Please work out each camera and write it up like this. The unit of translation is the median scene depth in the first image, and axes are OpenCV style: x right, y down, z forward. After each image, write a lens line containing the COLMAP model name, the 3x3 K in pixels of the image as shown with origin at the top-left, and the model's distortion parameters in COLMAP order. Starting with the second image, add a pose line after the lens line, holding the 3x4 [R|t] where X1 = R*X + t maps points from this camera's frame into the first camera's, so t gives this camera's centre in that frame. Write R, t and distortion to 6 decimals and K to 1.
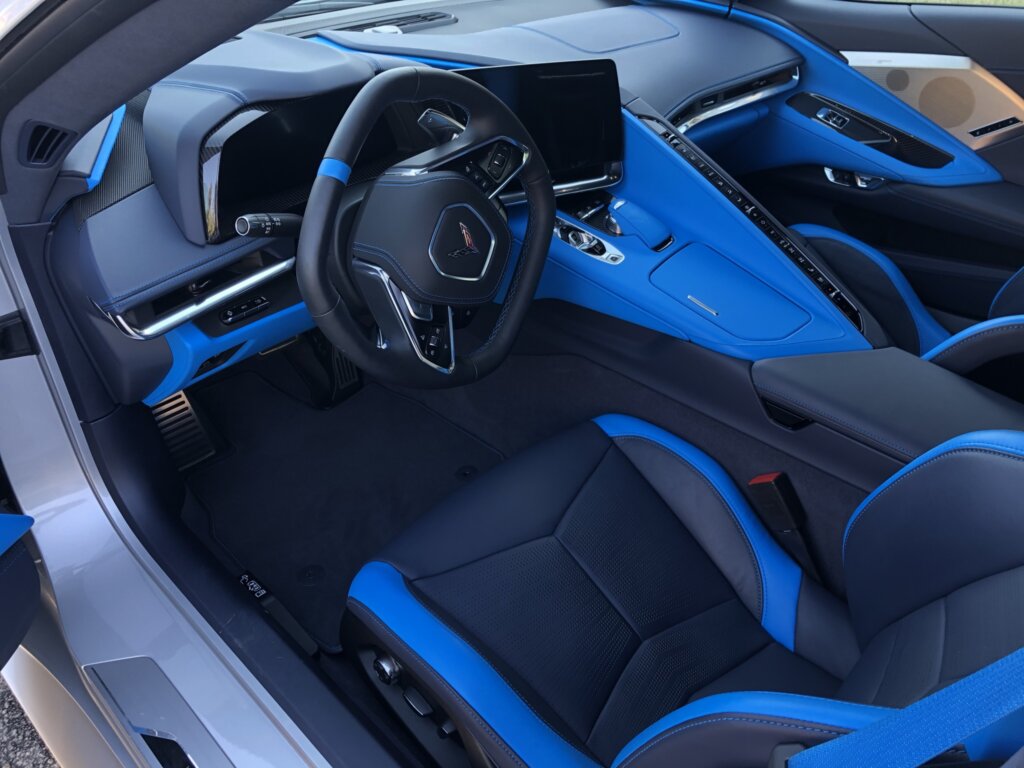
lens RADIAL K [[835.4, 0, 512.0], [0, 835.4, 384.0], [0, 0, 1]] dist [0.133564, -0.494573]
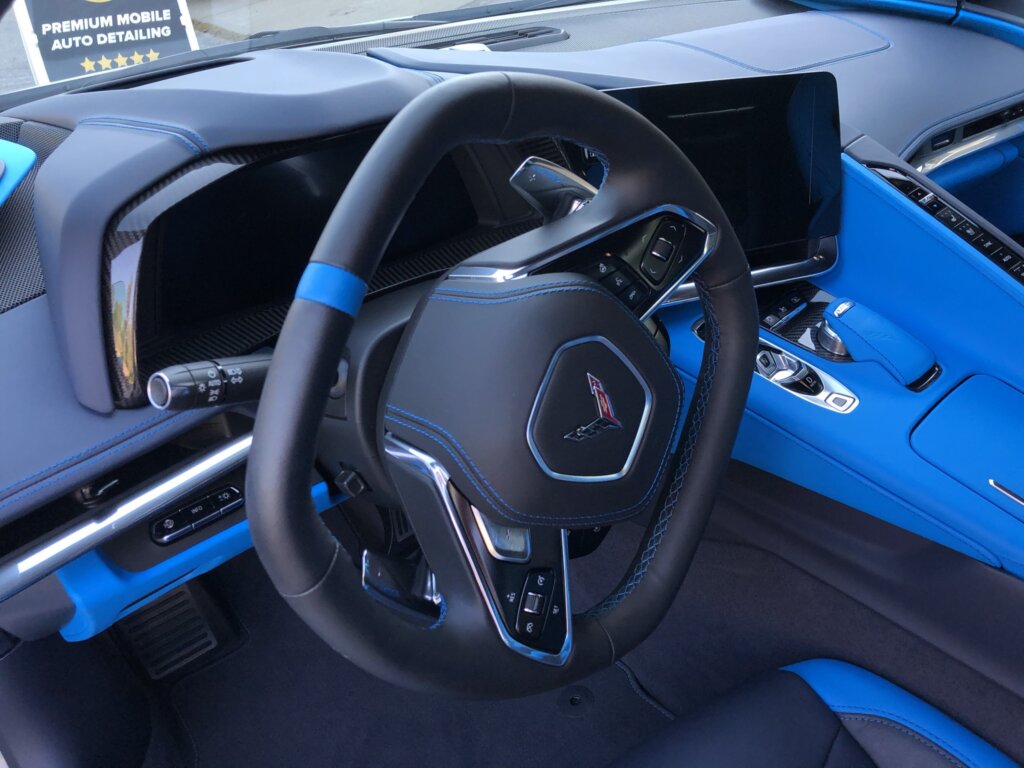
lens RADIAL K [[832.4, 0, 512.0], [0, 832.4, 384.0], [0, 0, 1]] dist [0.080240, -0.180420]
pose [[0.994119, 0.011401, -0.107692, -0.051406], [-0.017411, 0.998333, -0.055026, -0.151596], [0.106885, 0.056578, 0.992660, 0.475025]]
